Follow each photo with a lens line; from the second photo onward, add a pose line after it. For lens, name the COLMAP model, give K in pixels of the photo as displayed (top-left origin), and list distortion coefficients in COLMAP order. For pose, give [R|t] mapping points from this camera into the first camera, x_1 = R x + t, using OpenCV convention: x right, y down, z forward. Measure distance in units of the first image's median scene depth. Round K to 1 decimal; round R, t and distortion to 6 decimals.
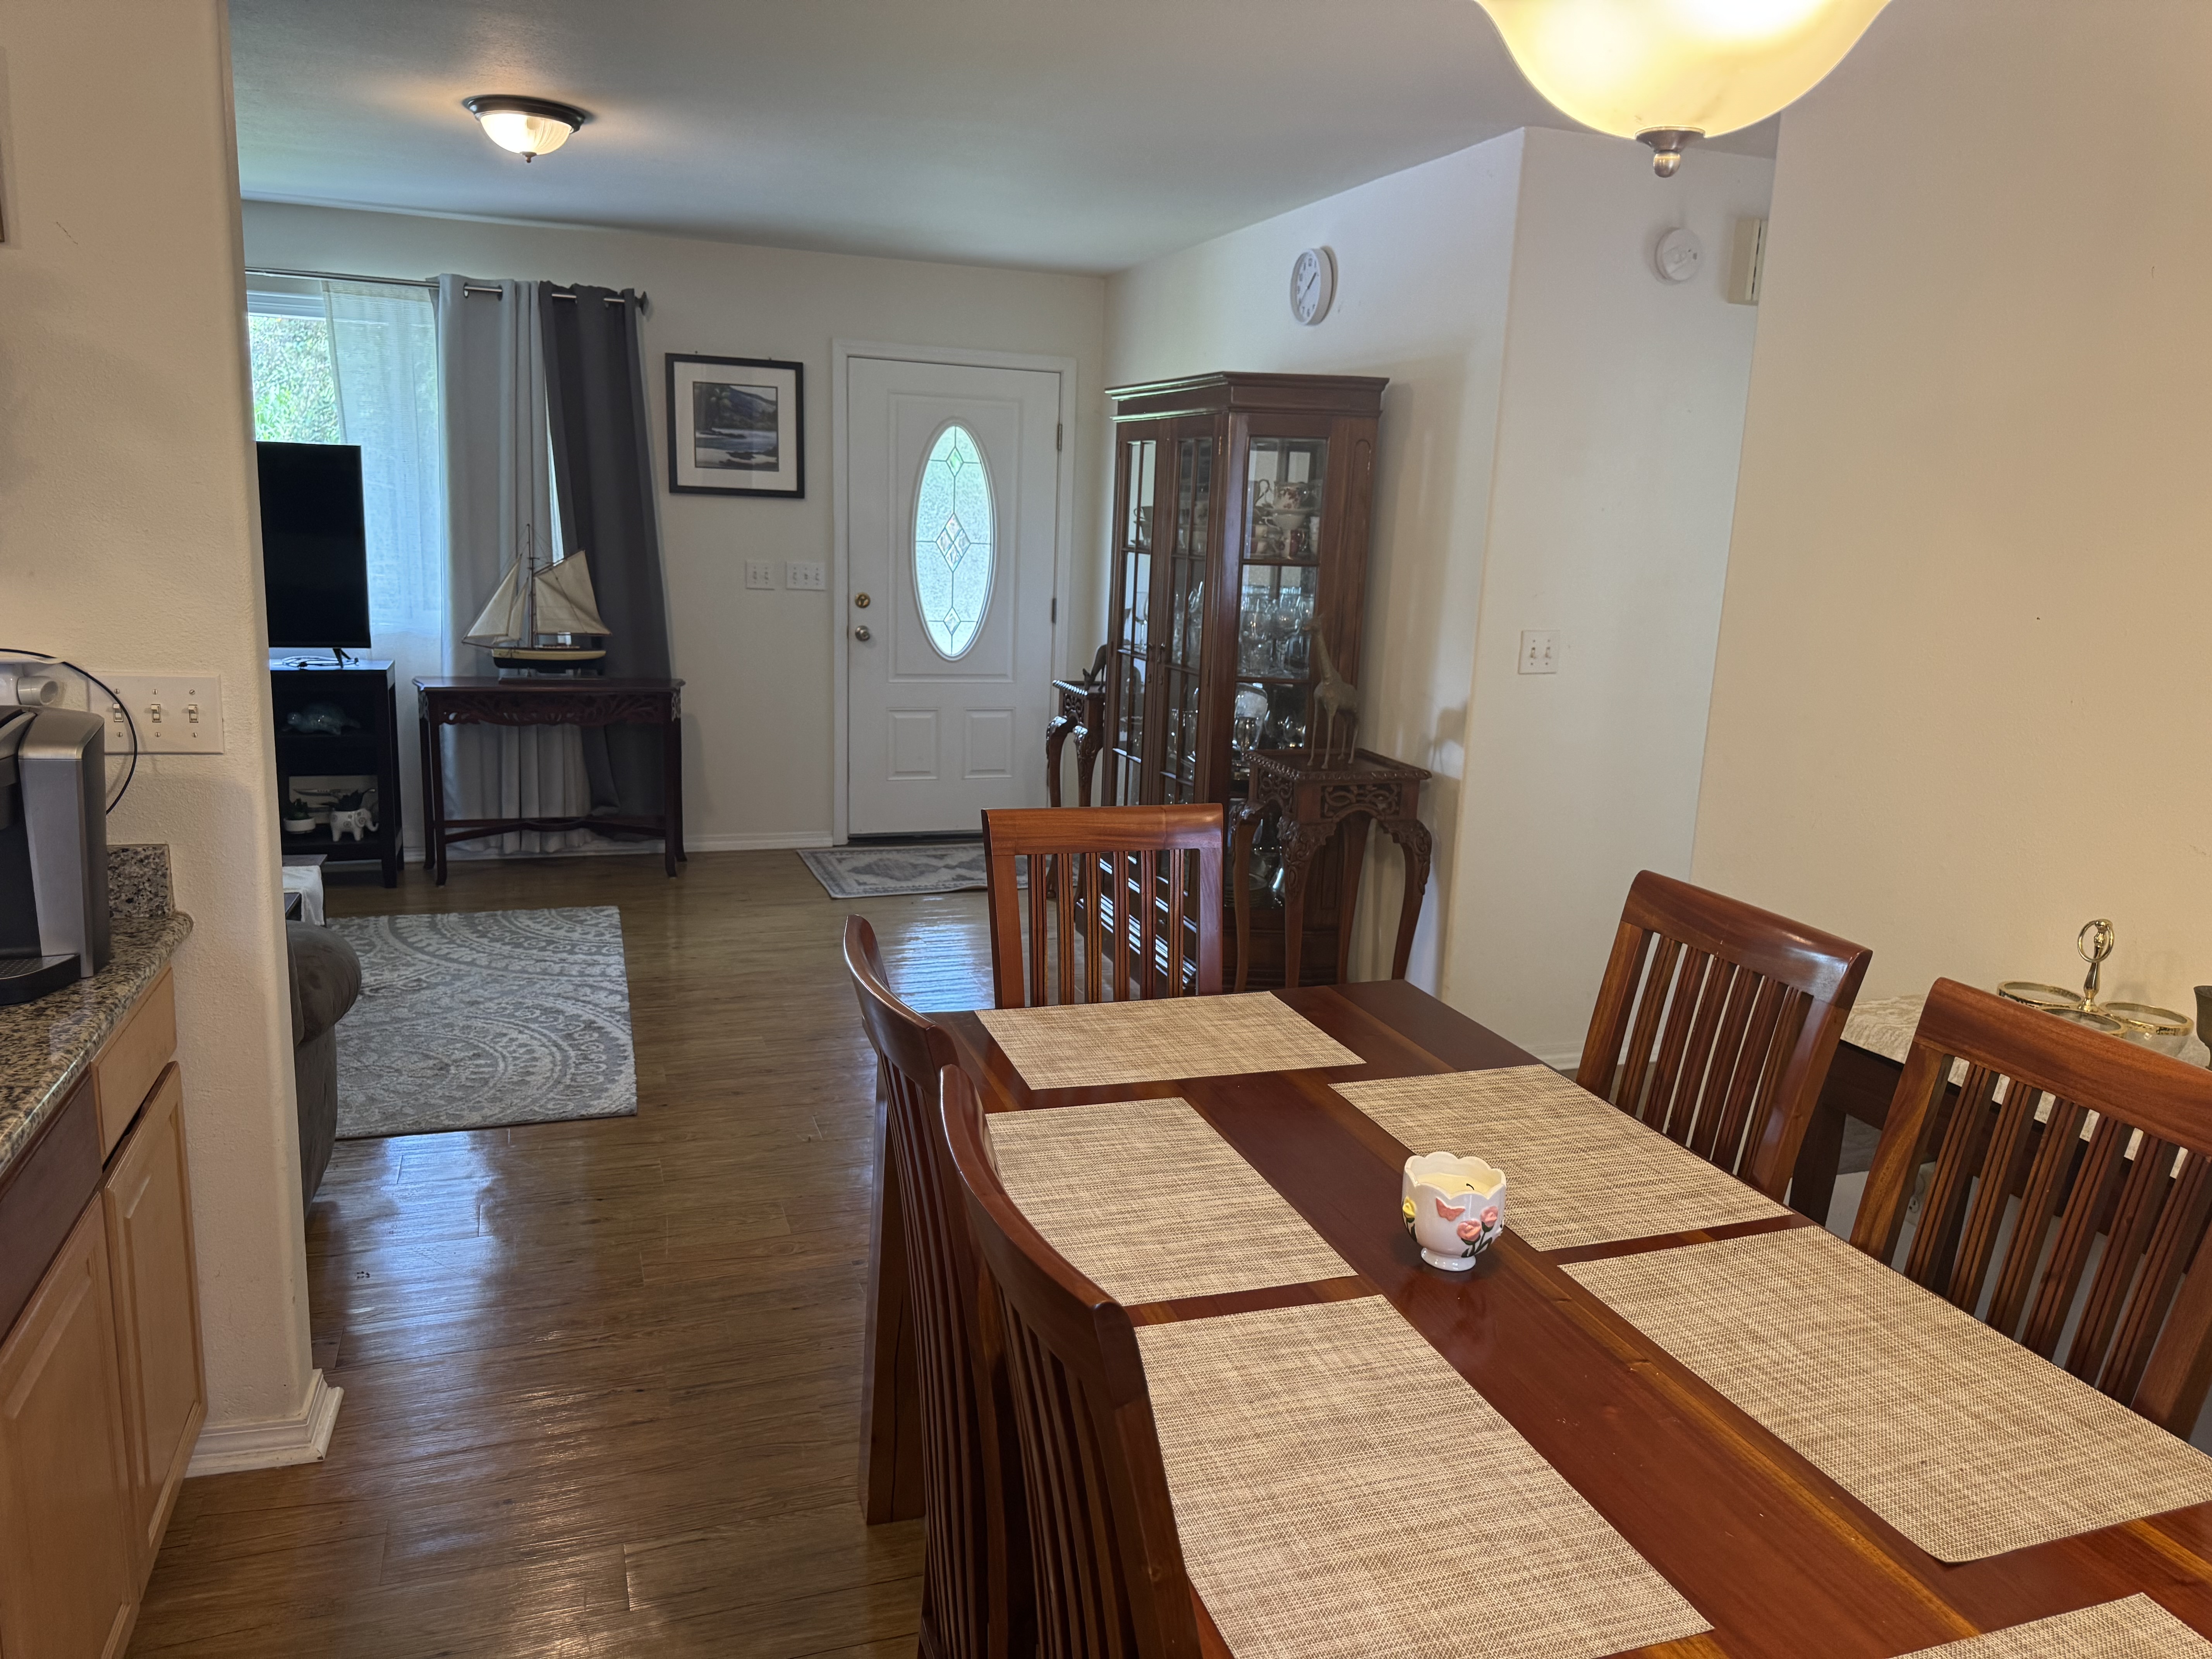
lens RADIAL K [[1577.1, 0, 1106.0], [0, 1577.1, 829.5], [0, 0, 1]] dist [0.000648, -0.000283]
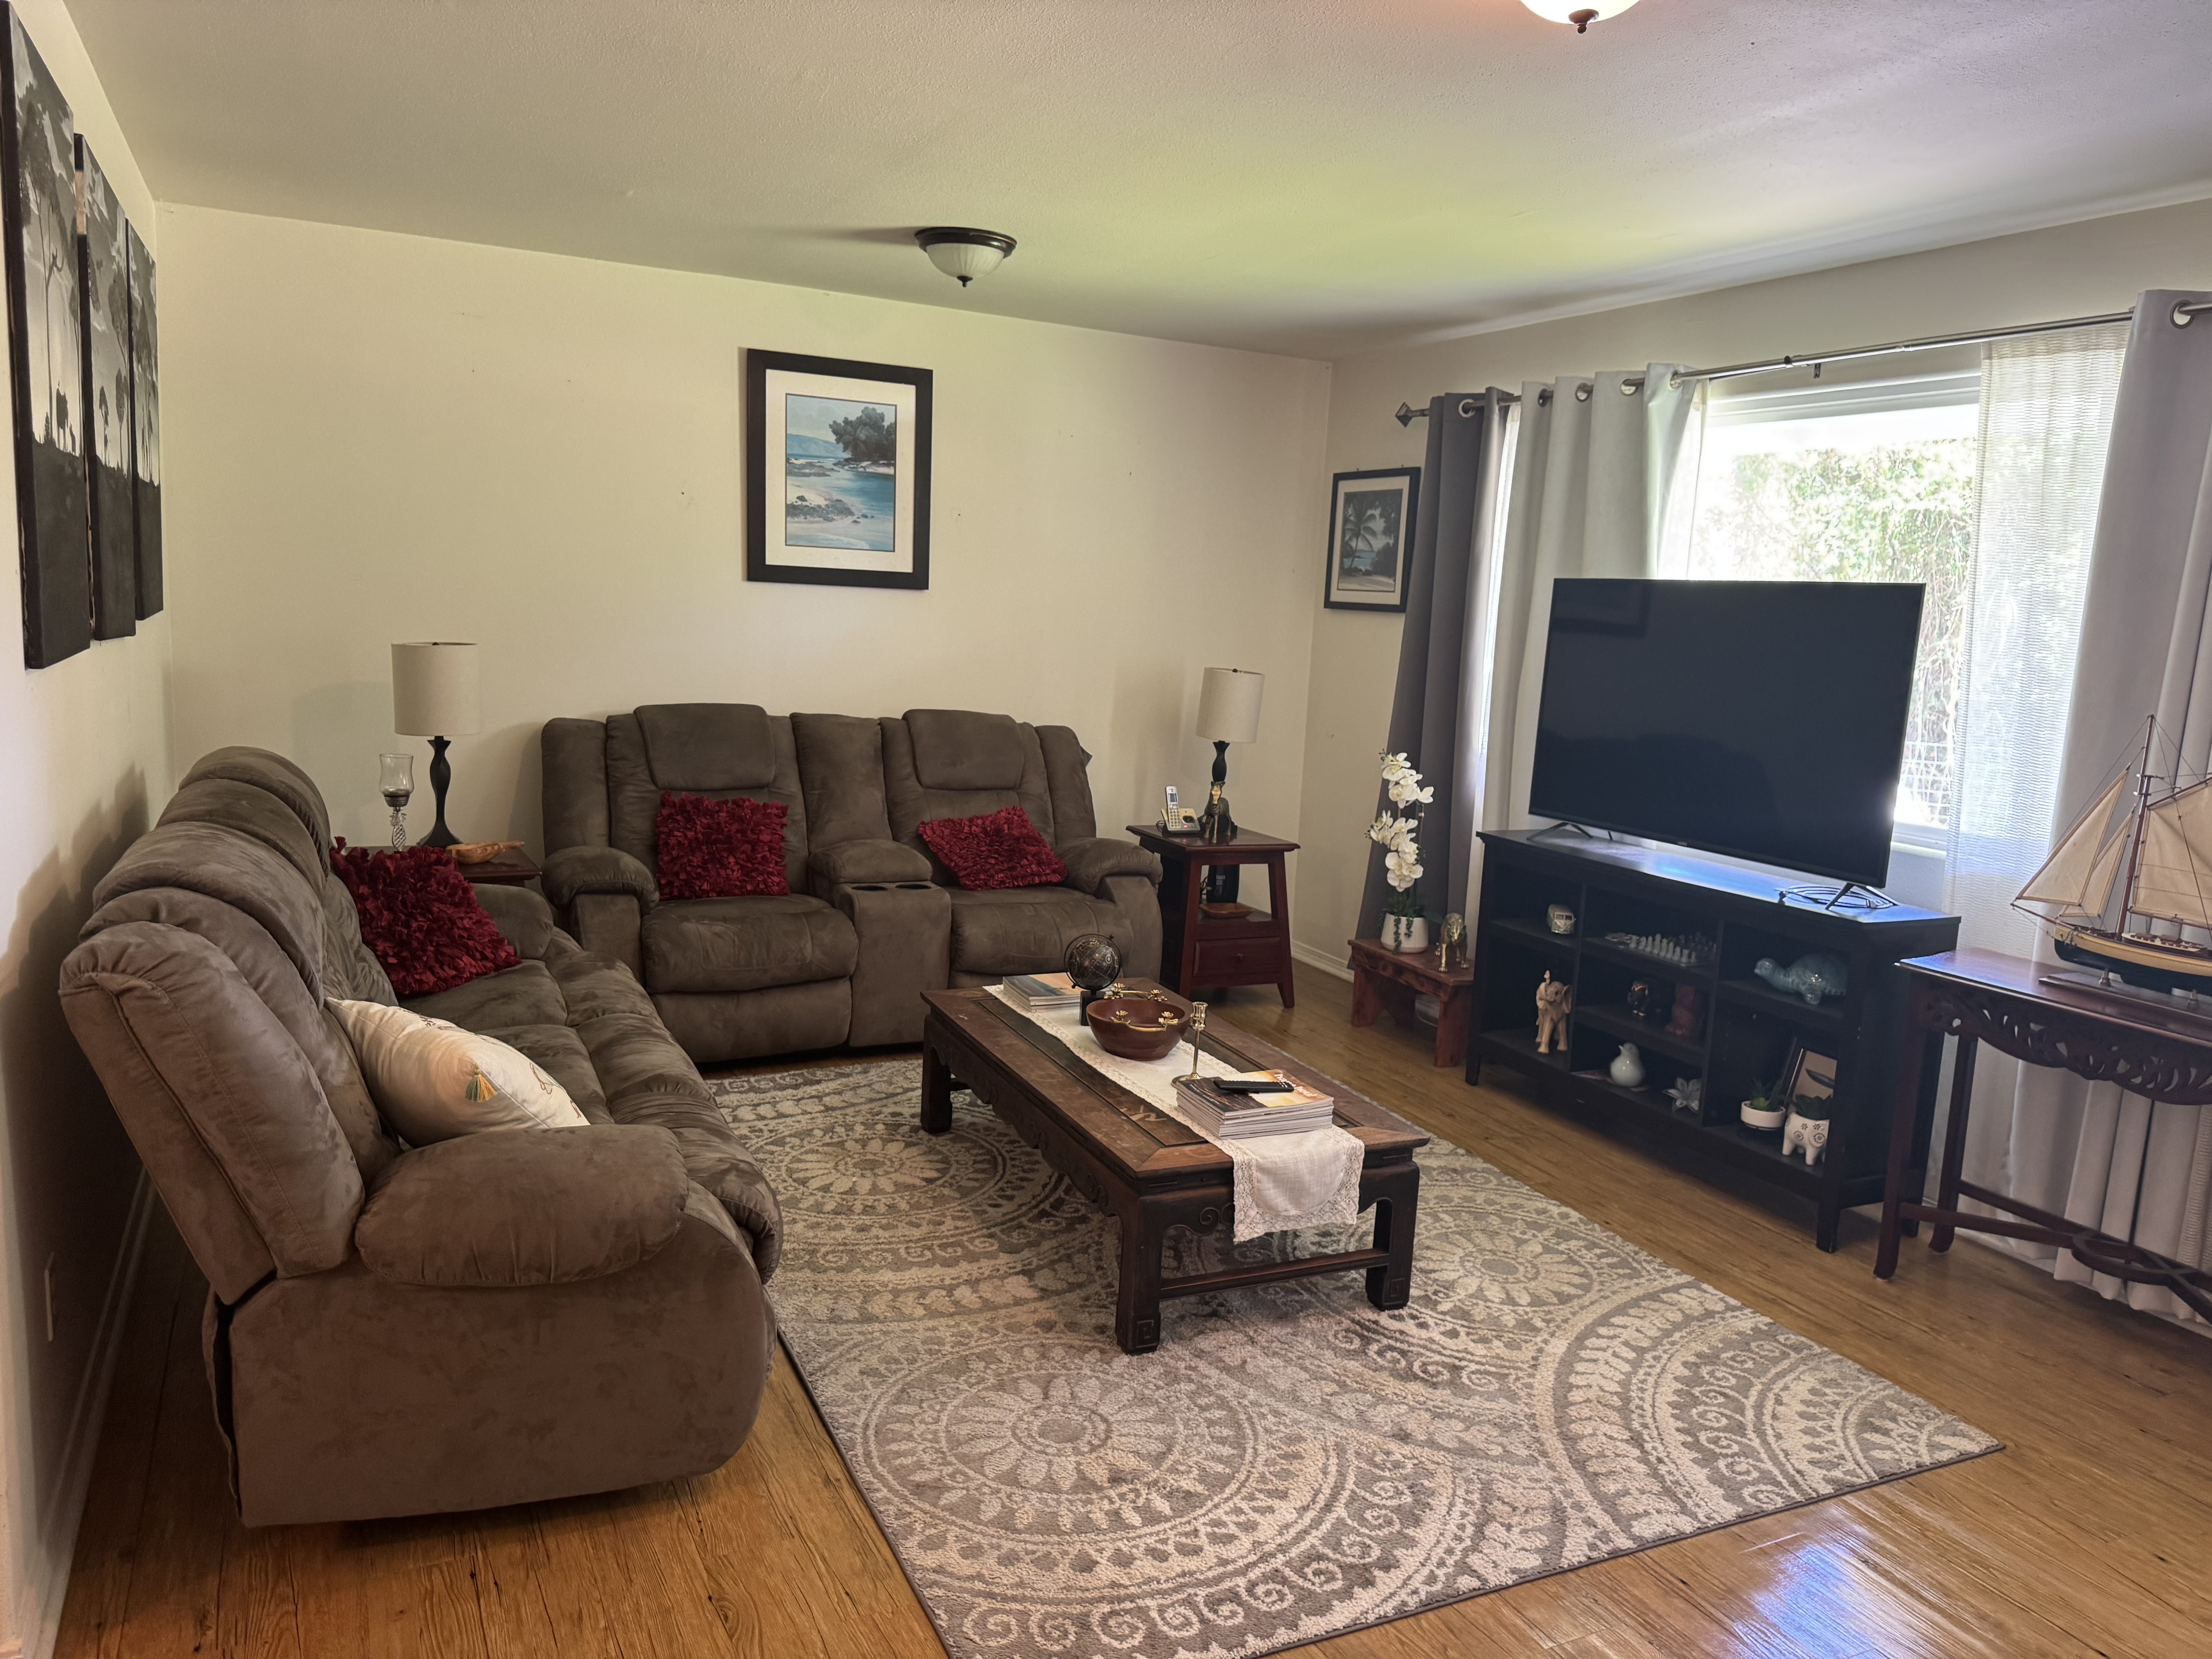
lens RADIAL K [[1577.1, 0, 1106.0], [0, 1577.1, 829.5], [0, 0, 1]] dist [0.000648, -0.000283]
pose [[0.117374, 0.110542, -0.986916, 0.156695], [-0.239350, 0.967639, 0.079917, -0.129227], [0.963813, 0.226838, 0.140034, 0.671036]]
